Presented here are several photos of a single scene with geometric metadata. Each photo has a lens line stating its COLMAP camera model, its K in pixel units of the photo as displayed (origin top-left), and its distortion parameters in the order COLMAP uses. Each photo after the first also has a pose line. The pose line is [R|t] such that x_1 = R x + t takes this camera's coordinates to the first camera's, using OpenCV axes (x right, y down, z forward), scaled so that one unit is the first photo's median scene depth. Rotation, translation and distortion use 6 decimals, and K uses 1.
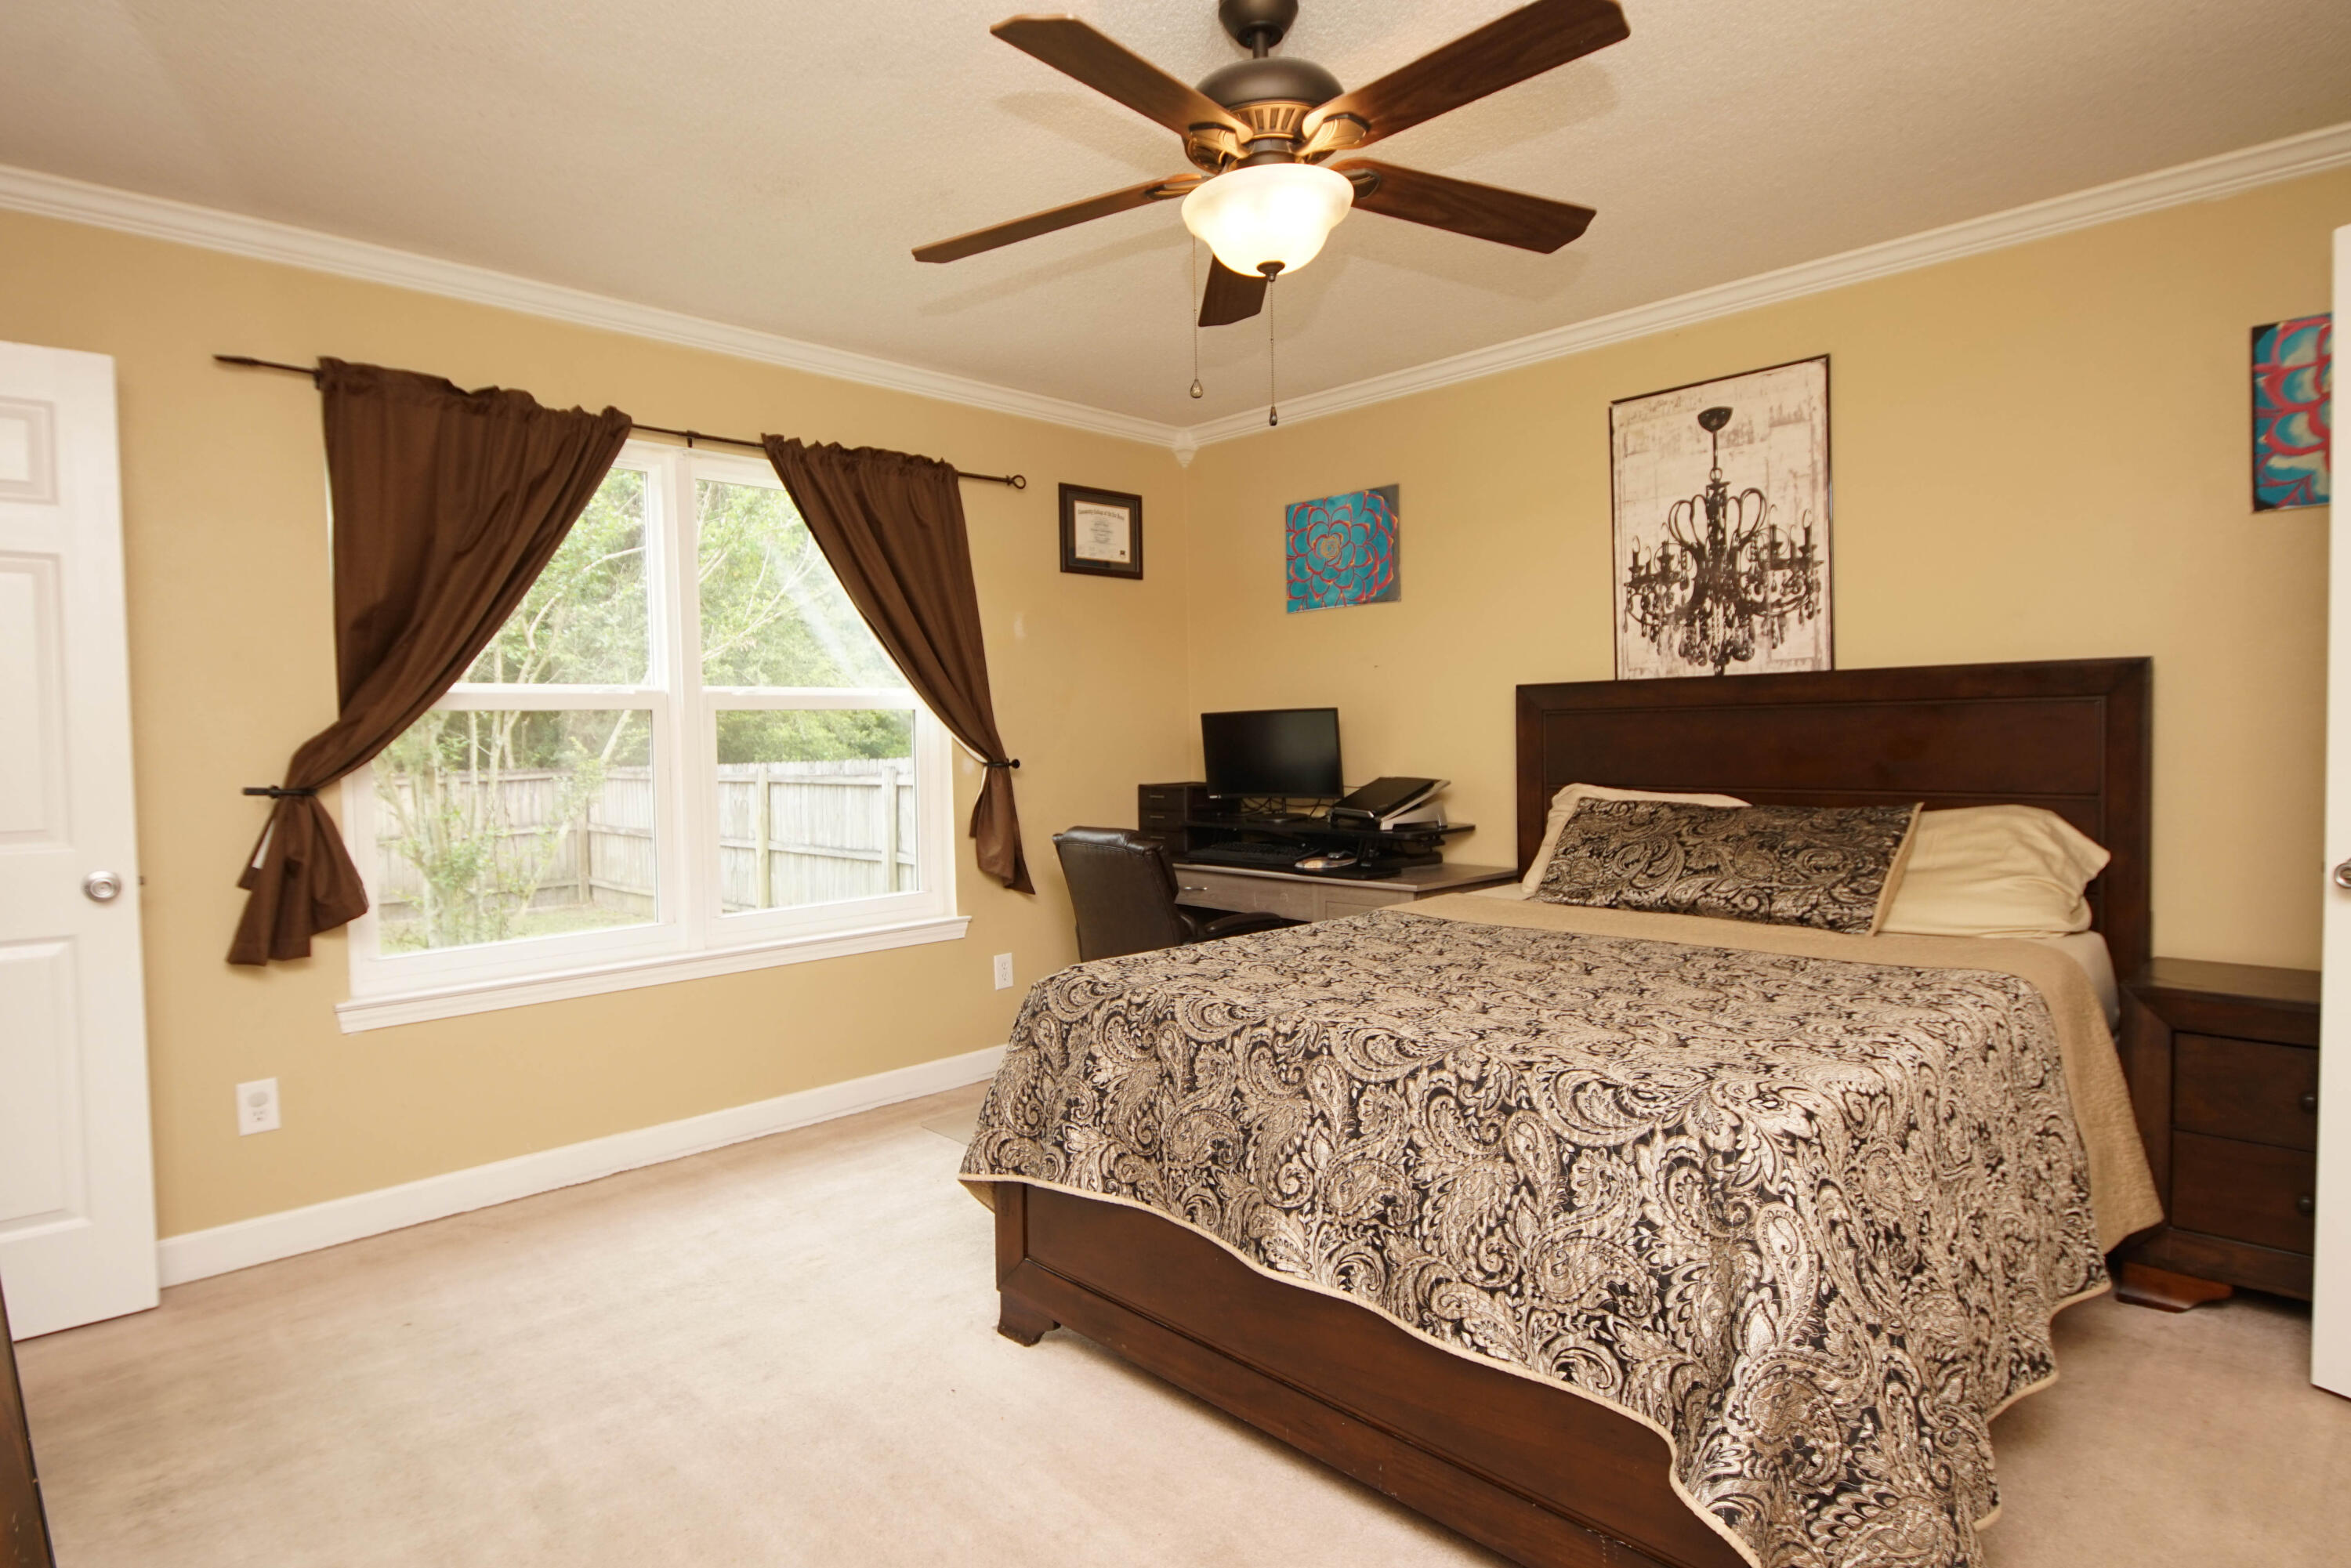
lens RADIAL K [[1262.4, 0, 1153.3], [0, 1262.4, 775.5], [0, 0, 1]] dist [0.040749, -0.038287]
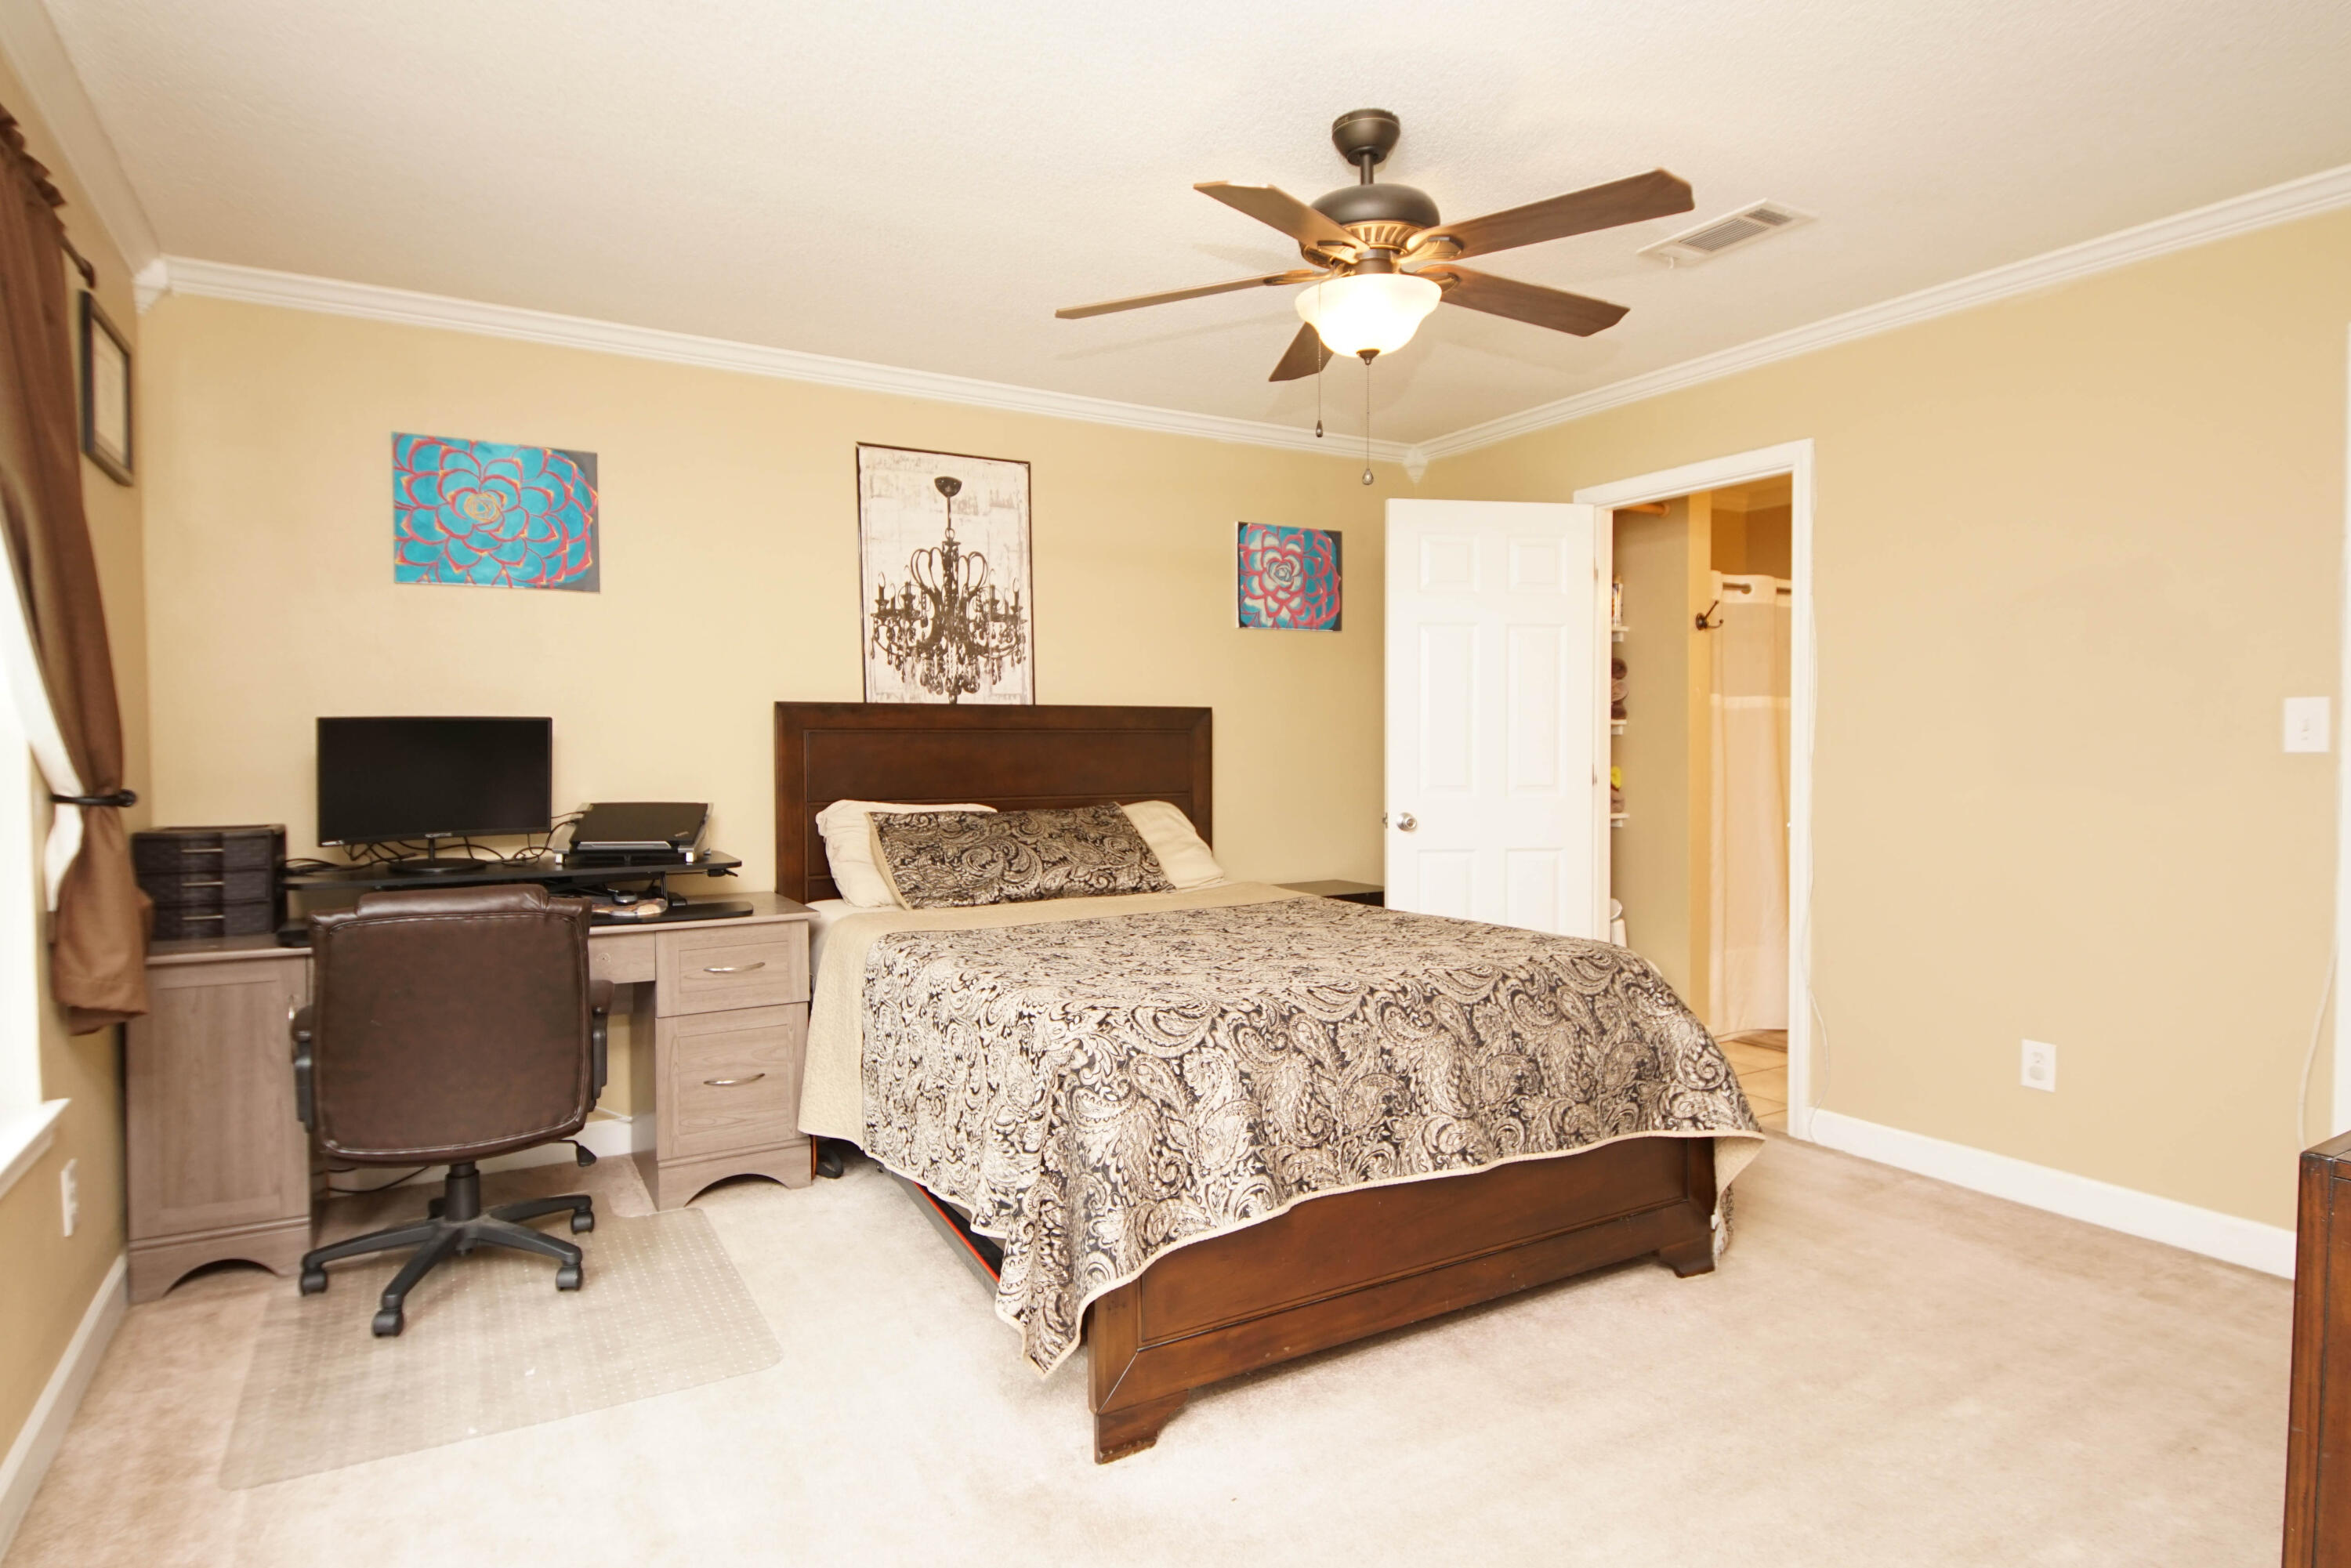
lens RADIAL K [[1262.4, 0, 1153.3], [0, 1262.4, 775.5], [0, 0, 1]] dist [0.040749, -0.038287]
pose [[0.236422, -0.007093, 0.971625, -0.662543], [0.032830, 0.999461, -0.000693, -0.005040], [-0.971096, 0.032062, 0.236527, 0.550019]]
